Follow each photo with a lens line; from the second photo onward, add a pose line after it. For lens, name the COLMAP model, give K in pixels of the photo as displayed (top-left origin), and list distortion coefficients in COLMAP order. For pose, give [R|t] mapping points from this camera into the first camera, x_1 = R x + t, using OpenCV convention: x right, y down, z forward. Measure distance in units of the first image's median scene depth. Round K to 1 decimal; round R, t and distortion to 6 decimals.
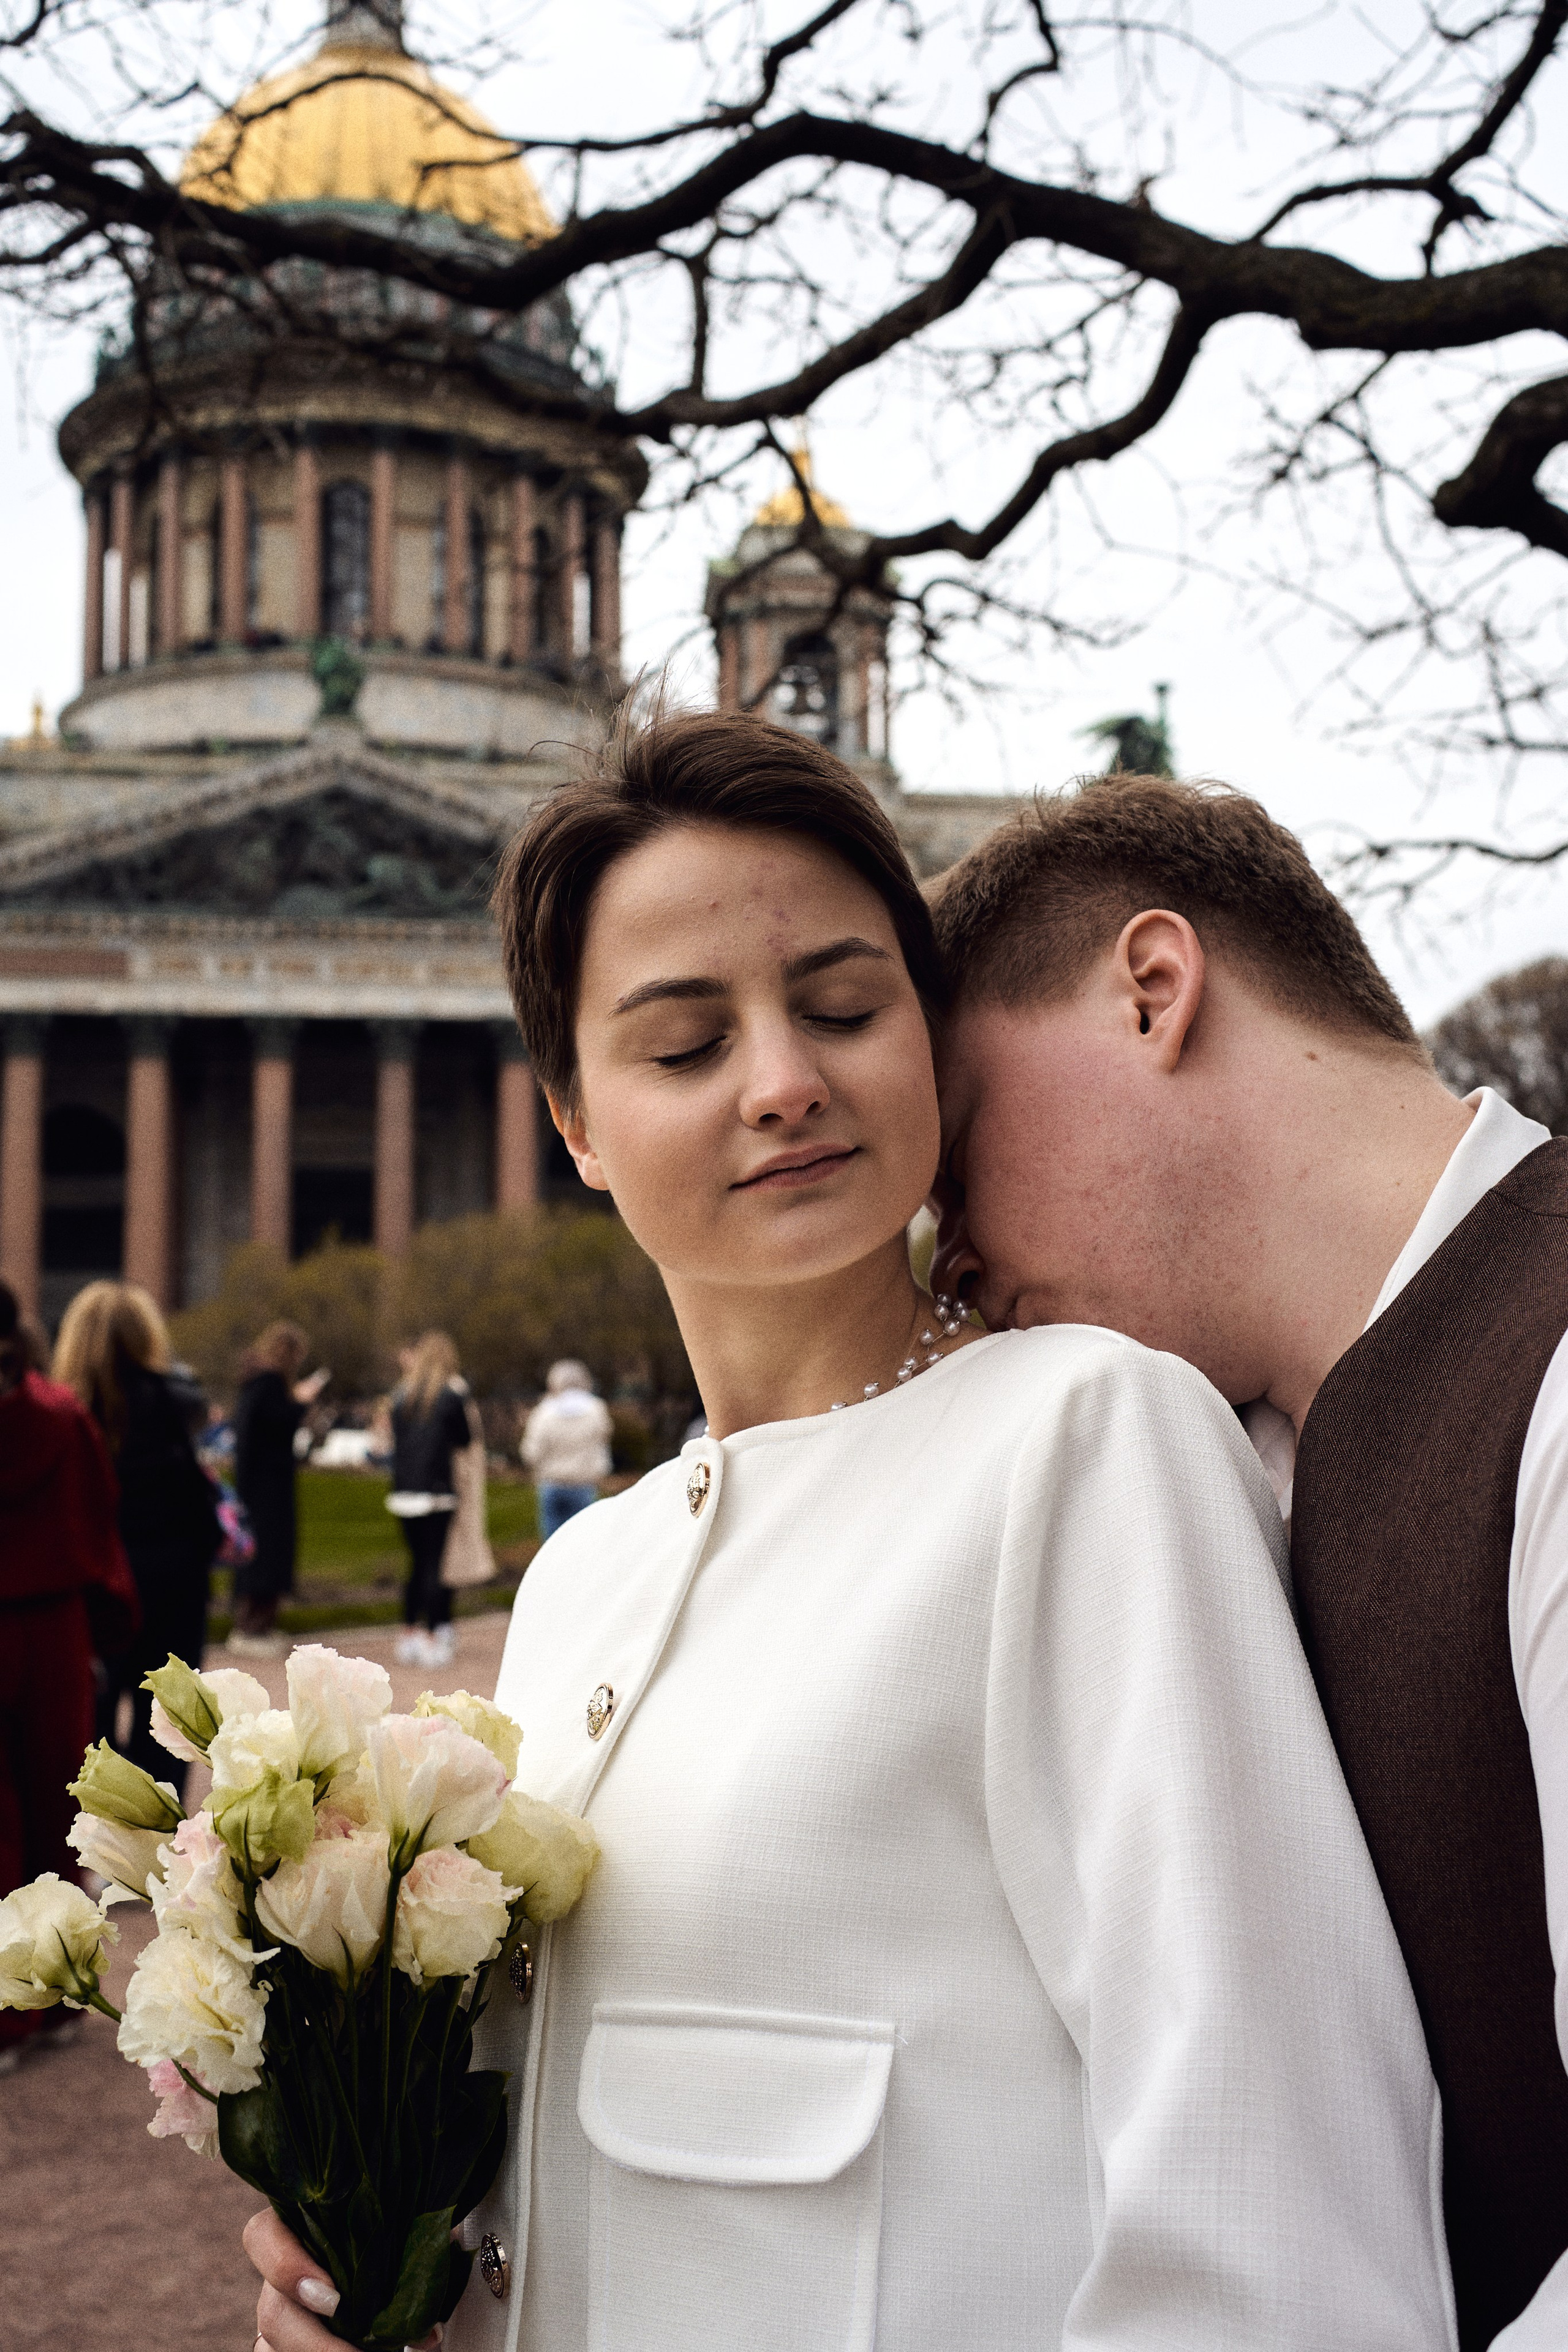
lens RADIAL K [[2440.0, 0, 743.3], [0, 2440.0, 1173.0], [0, 0, 1]] dist [-0.016653, 0.011380]
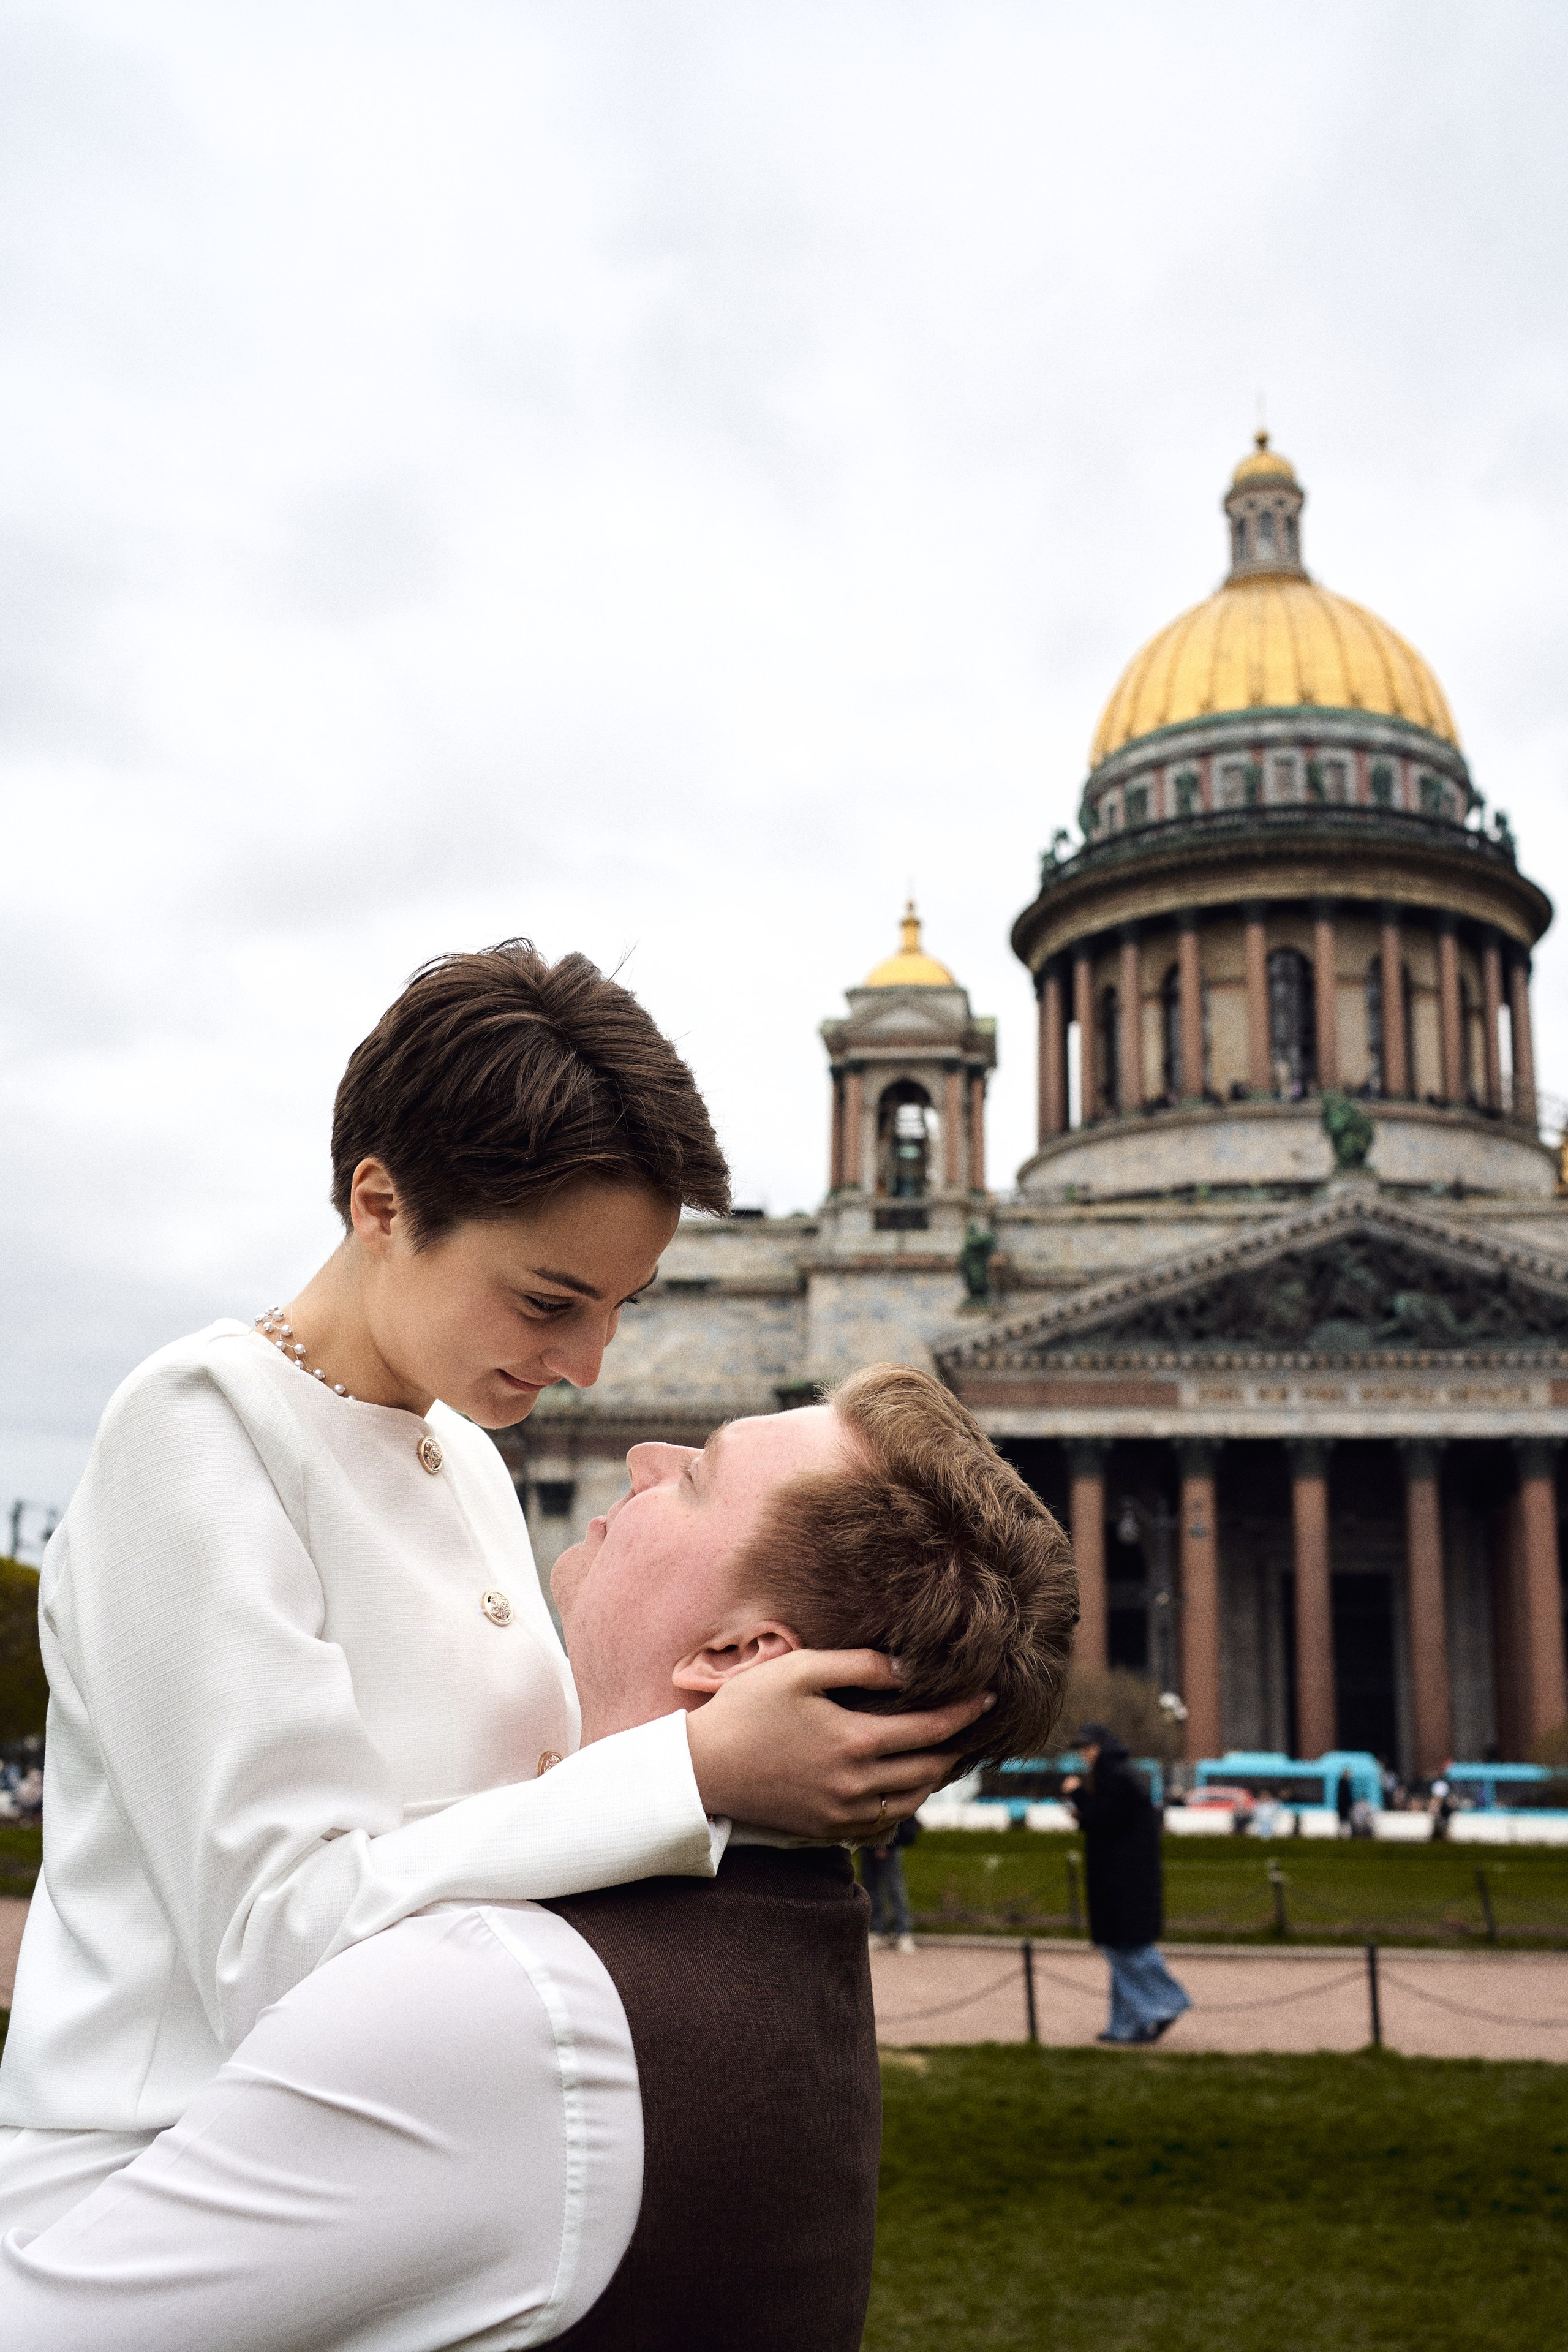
lens RADIAL K [[2440.0, 0, 743.3], [0, 2440.0, 1173.0], [0, 0, 1]] dist [-0.016653, 0.011380]
pose [[0.967383, -0.040259, -0.250099, -0.162016], [0.001669, 0.988282, -0.152630, -0.014826], [0.253313, 0.147234, 0.956114, -0.149545]]
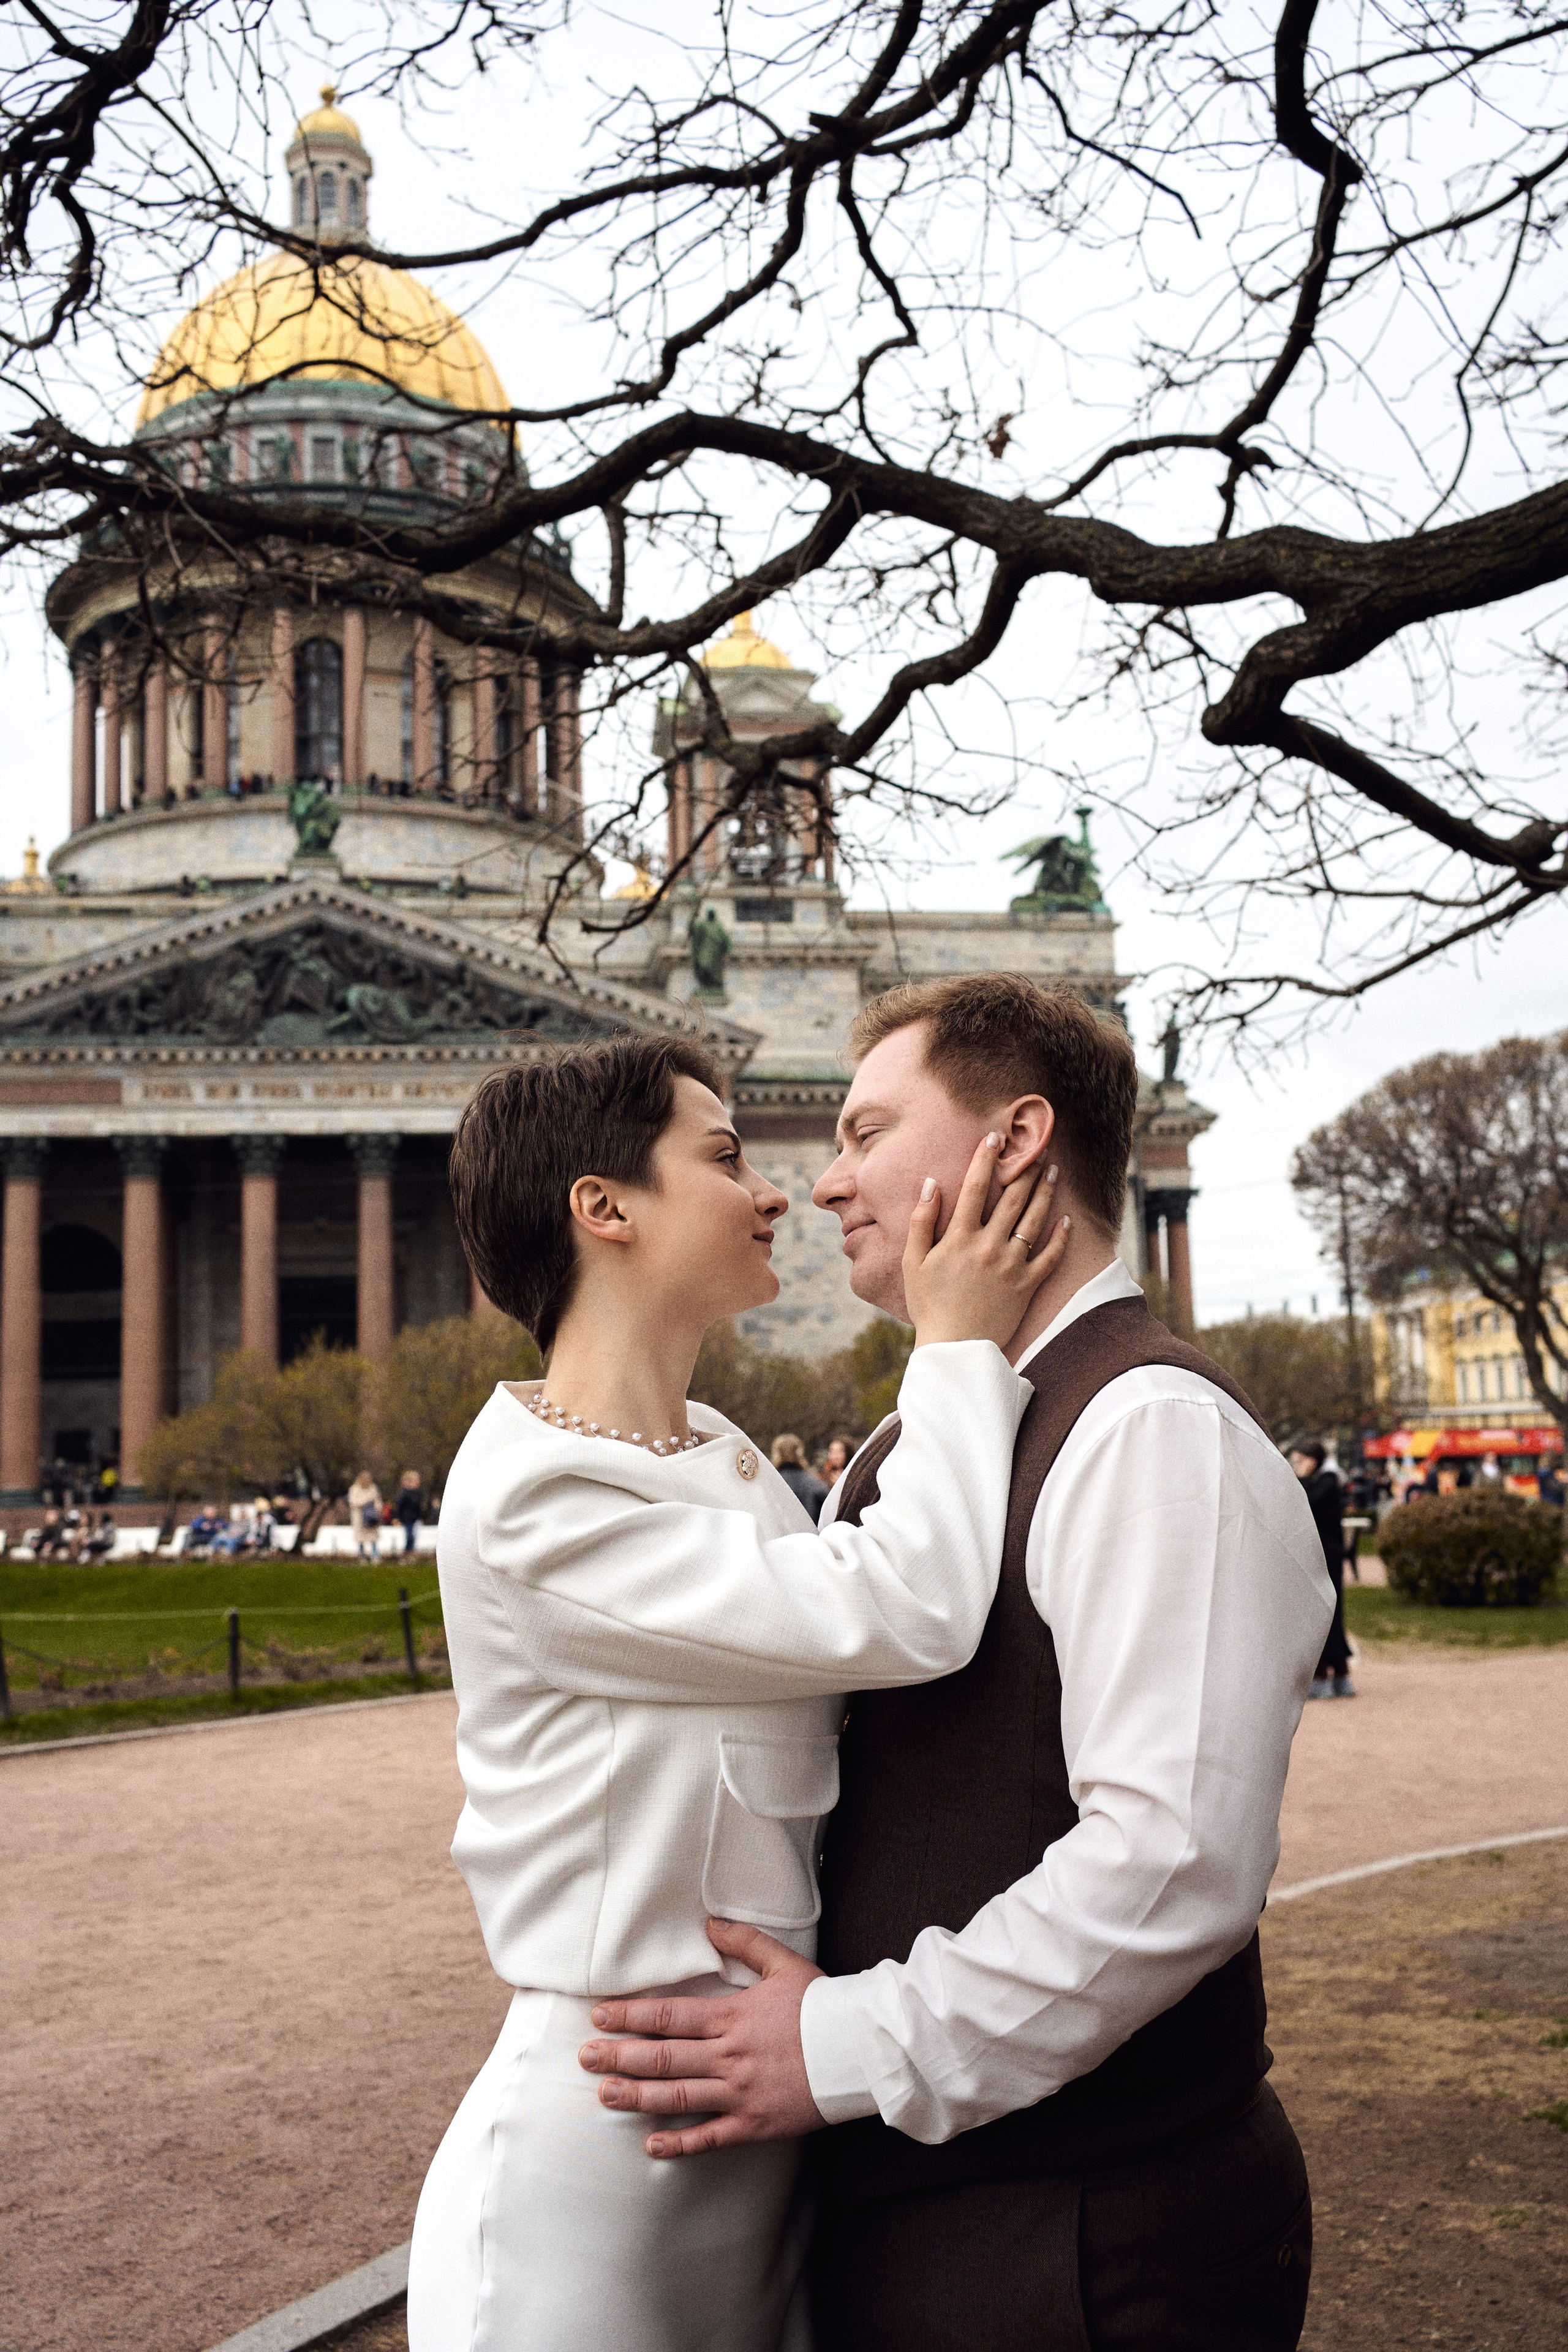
lens RADIAL K [[2313.9, 0, 753.9], [0, 2313.9, 1166.9], [0, 0, 1]] dist [-0.038981, 0.127949]
pose [[0.999476, -0.024358, 0.021317, 0.001991], [0.025293, 0.998677, -0.044762, -0.000320], [-0.020198, 0.045278, 0.998770, -0.012932]]
